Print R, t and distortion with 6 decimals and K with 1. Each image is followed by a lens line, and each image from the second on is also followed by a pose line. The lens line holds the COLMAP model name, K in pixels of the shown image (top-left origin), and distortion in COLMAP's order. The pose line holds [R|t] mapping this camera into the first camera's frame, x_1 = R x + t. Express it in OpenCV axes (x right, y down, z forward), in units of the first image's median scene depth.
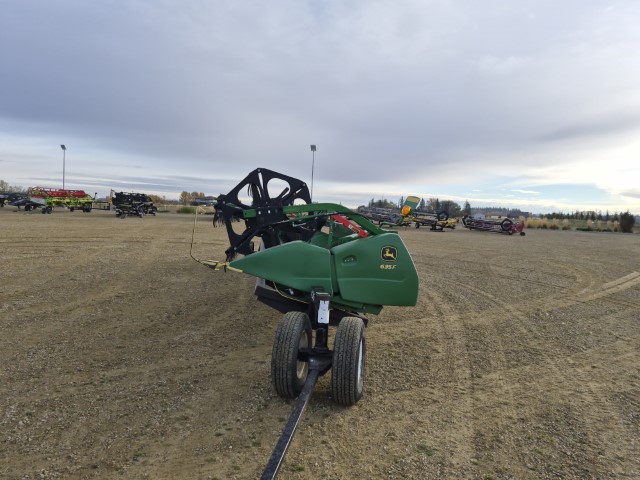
lens RADIAL K [[434.9, 0, 317.0], [0, 434.9, 240.9], [0, 0, 1]] dist [0.003933, -0.006953]
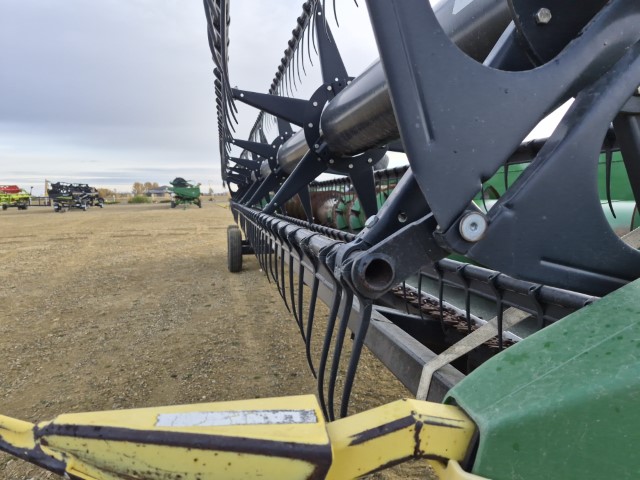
lens RADIAL K [[434.9, 0, 321.6], [0, 434.9, 239.4], [0, 0, 1]] dist [0.003933, -0.006953]
pose [[0.992658, -0.074169, 0.095547, -0.061710], [0.070479, 0.996652, 0.041438, 0.002927], [-0.098300, -0.034400, 0.994562, 0.246216]]
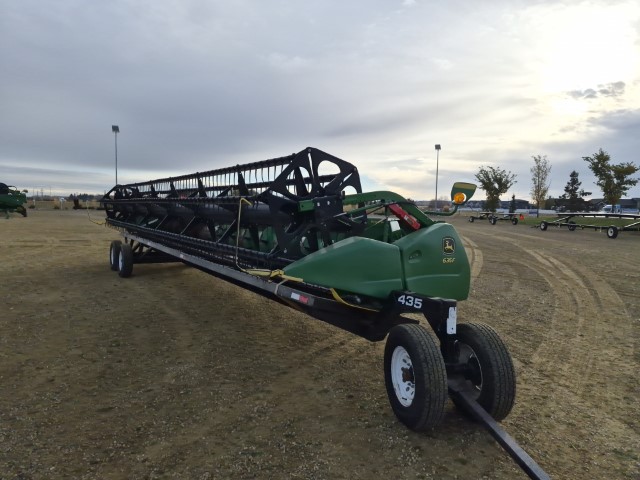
lens RADIAL K [[434.9, 0, 317.3], [0, 434.9, 239.3], [0, 0, 1]] dist [0.003933, -0.006953]
pose [[0.901293, -0.054553, 0.429762, -0.125053], [0.046166, 0.998485, 0.029927, -0.006578], [-0.430743, -0.007132, 0.902446, 0.075961]]
